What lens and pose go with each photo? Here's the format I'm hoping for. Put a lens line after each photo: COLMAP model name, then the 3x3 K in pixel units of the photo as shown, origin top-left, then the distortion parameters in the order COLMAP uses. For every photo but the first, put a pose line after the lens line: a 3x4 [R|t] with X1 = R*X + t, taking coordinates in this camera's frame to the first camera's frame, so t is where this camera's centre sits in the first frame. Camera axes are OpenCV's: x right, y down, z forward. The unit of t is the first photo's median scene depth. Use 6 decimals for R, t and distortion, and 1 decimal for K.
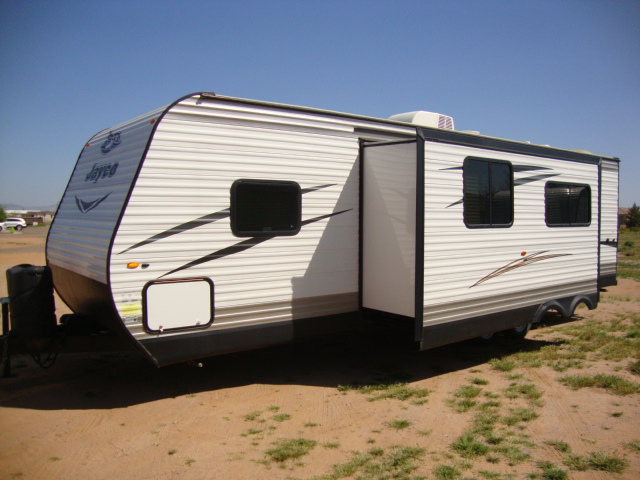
lens RADIAL K [[565.9, 0, 319.4], [0, 565.9, 239.6], [0, 0, 1]] dist [-0.084130, 0.000339]
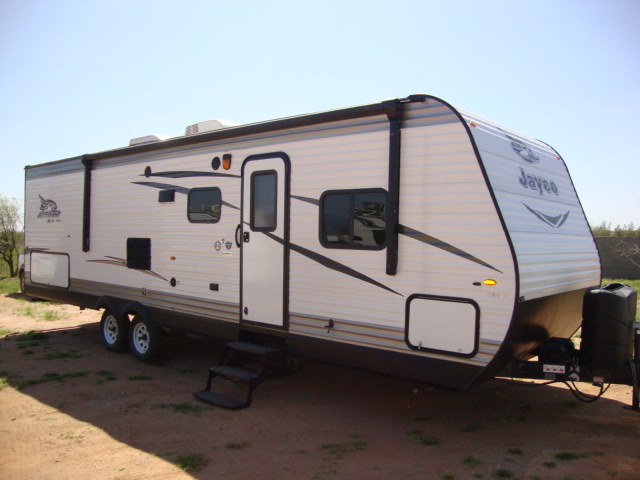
lens RADIAL K [[565.9, 0, 319.2], [0, 565.9, 240.5], [0, 0, 1]] dist [-0.084130, 0.000339]
pose [[0.196992, 0.009989, -0.980354, 0.607375], [-0.054395, 0.998519, -0.000756, -0.007573], [0.978895, 0.053475, 0.197244, 0.639943]]
